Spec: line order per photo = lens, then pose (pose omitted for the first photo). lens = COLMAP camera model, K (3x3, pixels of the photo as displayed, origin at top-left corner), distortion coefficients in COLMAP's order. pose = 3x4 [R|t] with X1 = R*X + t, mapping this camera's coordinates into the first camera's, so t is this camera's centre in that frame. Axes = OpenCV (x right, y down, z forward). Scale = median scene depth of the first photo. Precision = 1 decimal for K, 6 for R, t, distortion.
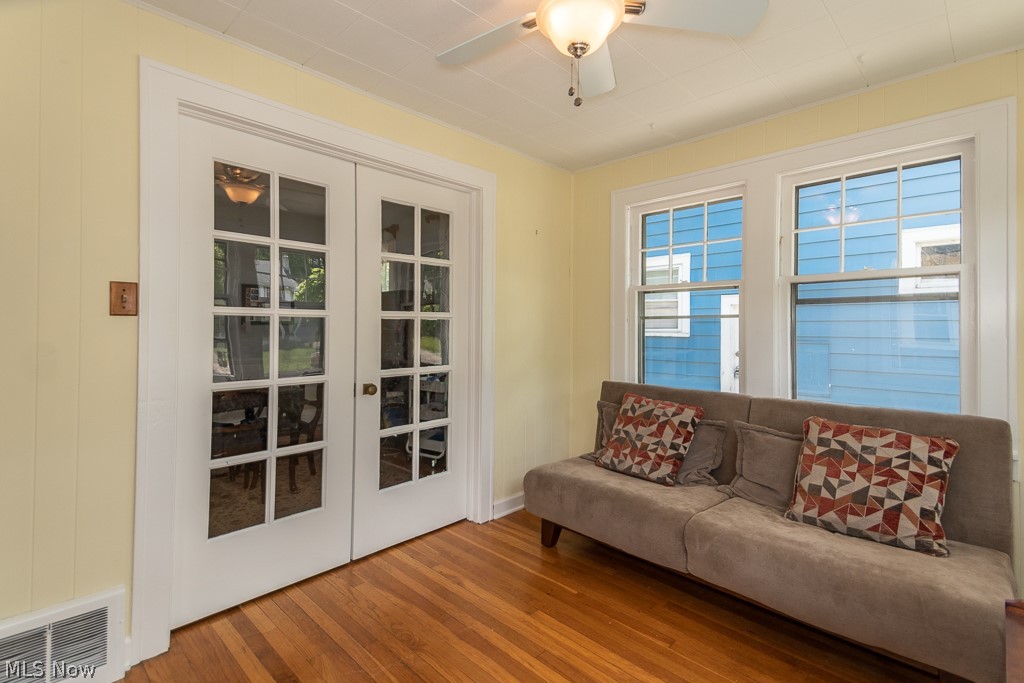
lens RADIAL K [[489.7, 0, 513.2], [0, 489.7, 322.4], [0, 0, 1]] dist [0.047768, -0.006463]
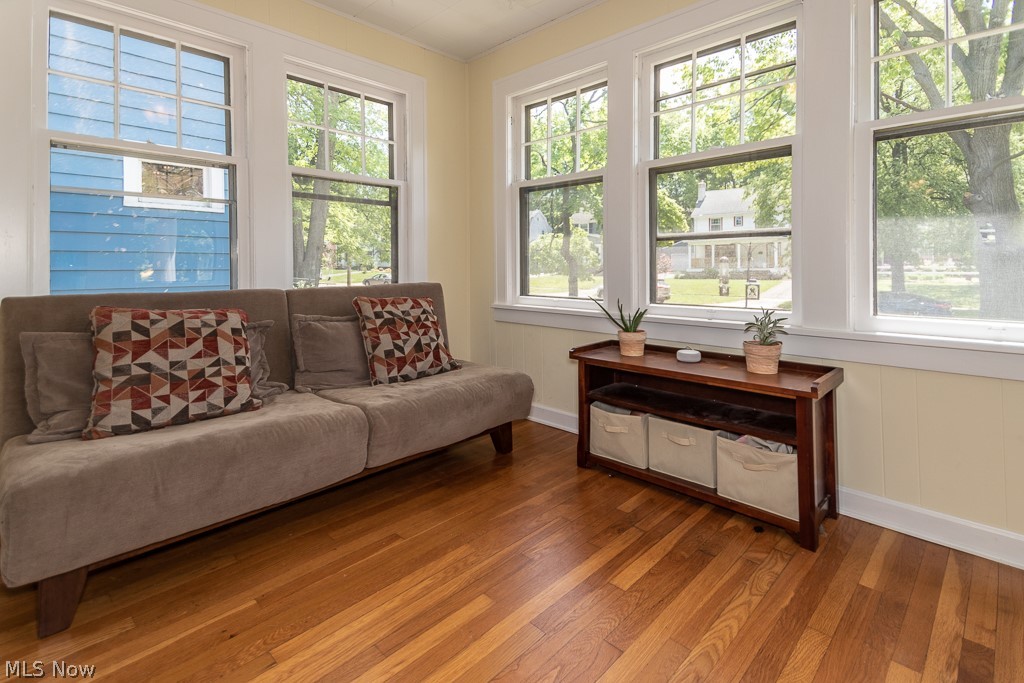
lens RADIAL K [[489.7, 0, 517.0], [0, 489.7, 266.8], [0, 0, 1]] dist [0.047768, -0.006463]
pose [[-0.010405, 0.000314, 0.999946, -0.510773], [0.004350, 0.999991, -0.000268, 0.128395], [-0.999936, 0.004347, -0.010406, 0.681941]]
